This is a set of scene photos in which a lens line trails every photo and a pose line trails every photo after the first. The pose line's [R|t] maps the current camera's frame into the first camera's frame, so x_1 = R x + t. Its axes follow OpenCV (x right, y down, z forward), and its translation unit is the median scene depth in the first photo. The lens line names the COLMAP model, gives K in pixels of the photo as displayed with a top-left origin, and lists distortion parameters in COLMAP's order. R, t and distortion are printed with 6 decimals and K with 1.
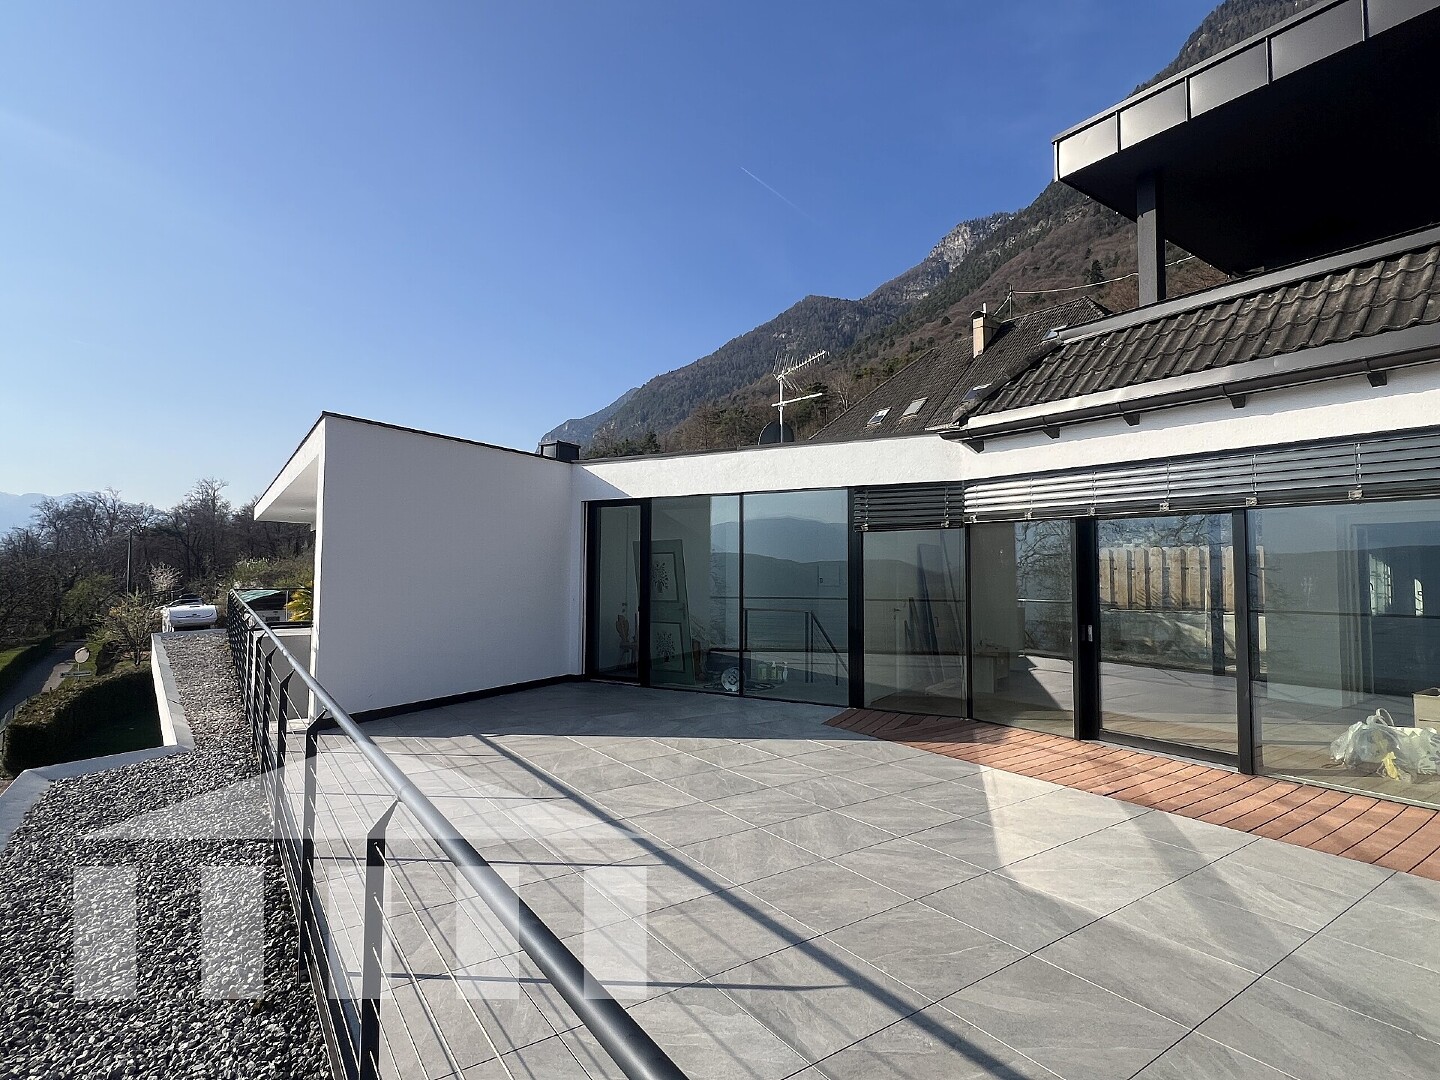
lens RADIAL K [[732.2, 0, 713.6], [0, 732.2, 535.1], [0, 0, 1]] dist [-0.003866, 0.002652]
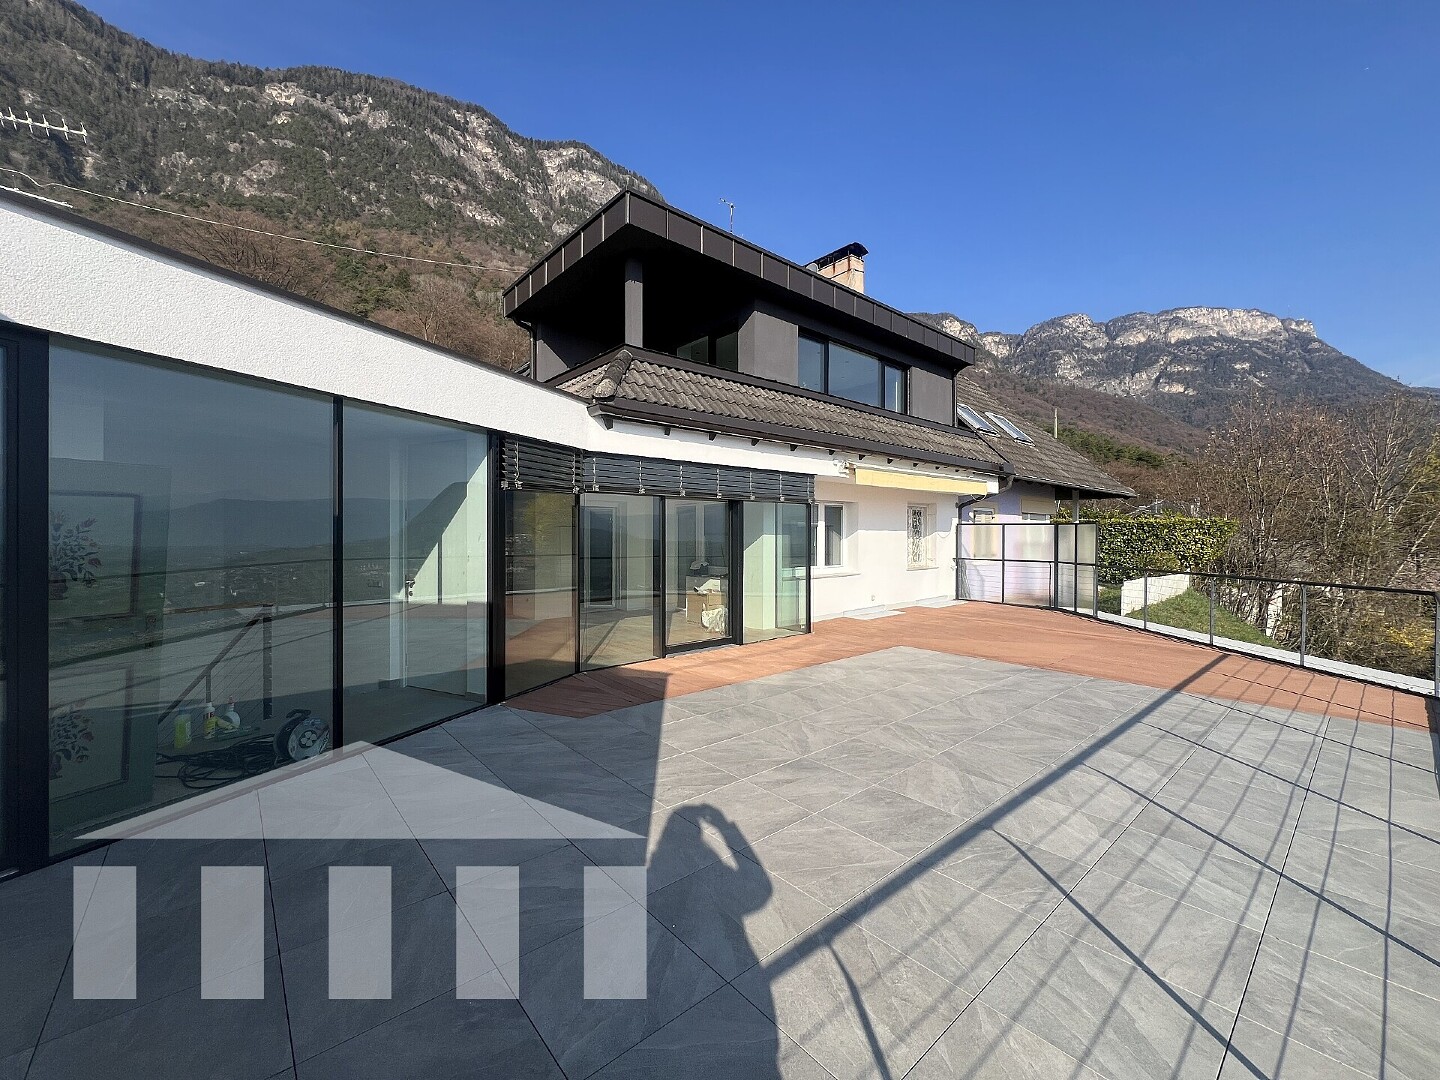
lens RADIAL K [[578.1, 0, 713.2], [0, 578.1, 535.5], [0, 0, 1]] dist [-0.000359, -0.000341]
pose [[-0.104461, -0.006958, 0.994505, -0.663900], [-0.048990, 0.998798, 0.001842, 0.049785], [-0.993322, -0.048528, -0.104676, 1.166485]]
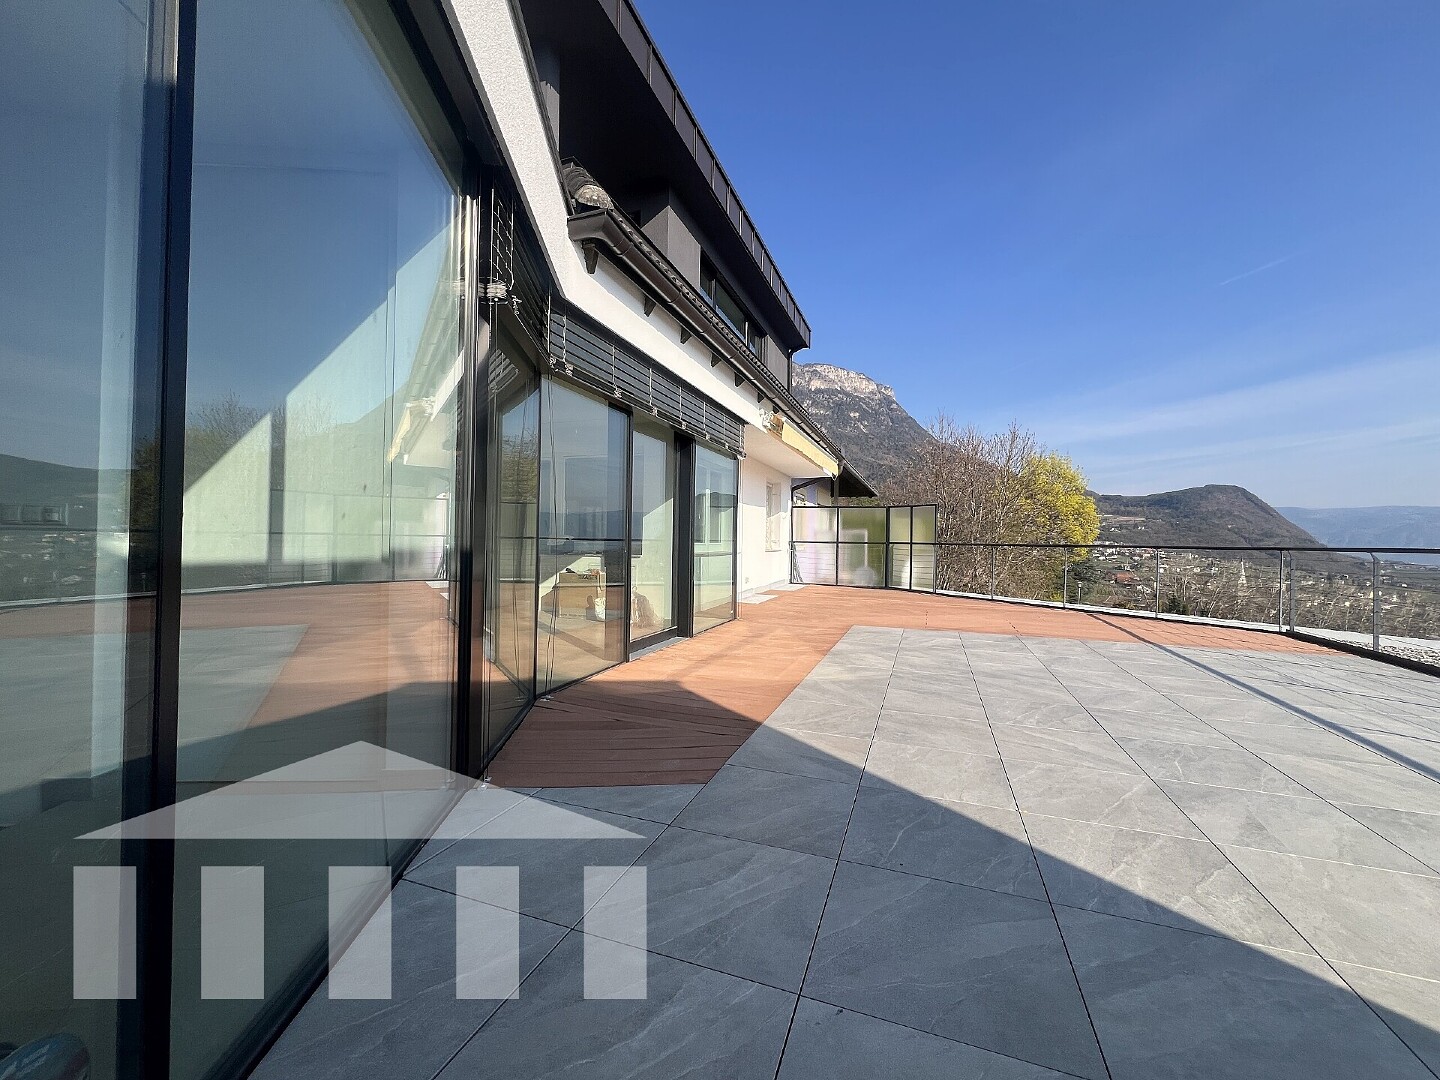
lens RADIAL K [[578.1, 0, 717.5], [0, 578.1, 530.4], [0, 0, 1]] dist [-0.000359, -0.000341]
pose [[-0.584707, -0.000597, 0.811244, -0.151392], [-0.059157, 0.997369, -0.041904, 0.163393], [-0.809085, -0.072493, -0.583204, 1.498580]]
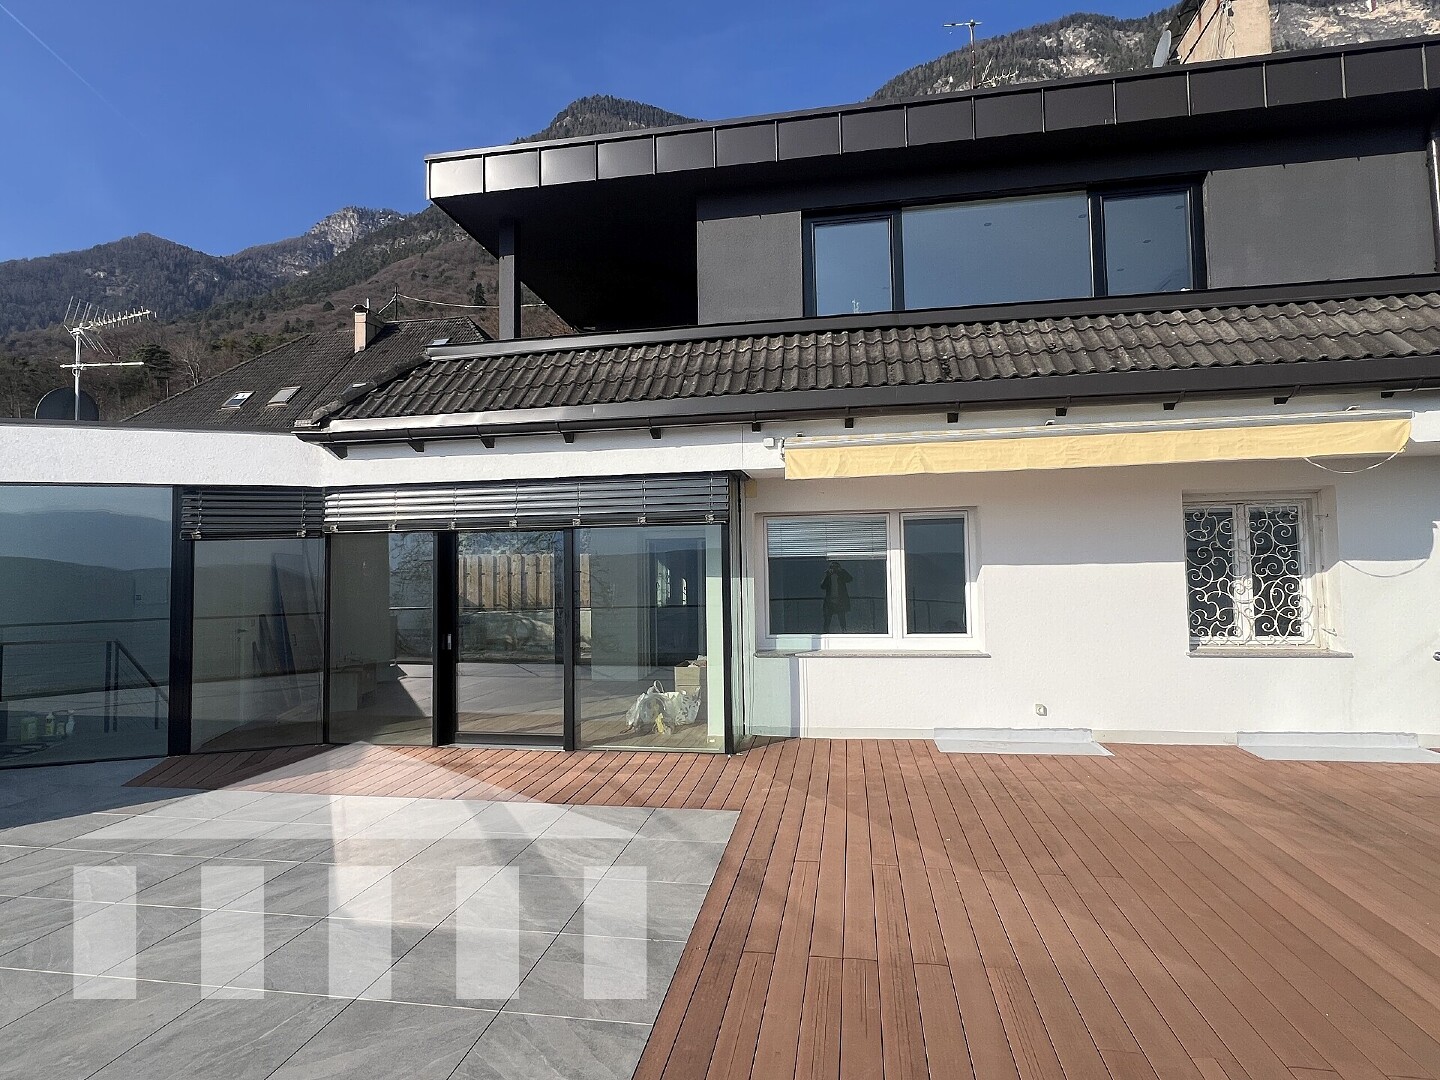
lens RADIAL K [[732.2, 0, 709.2], [0, 732.2, 537.0], [0, 0, 1]] dist [-0.003866, 0.002652]
pose [[0.702648, 0.017014, 0.711334, 0.031620], [-0.016623, 0.999834, -0.007494, -0.014670], [-0.711344, -0.006560, 0.702814, 0.001434]]
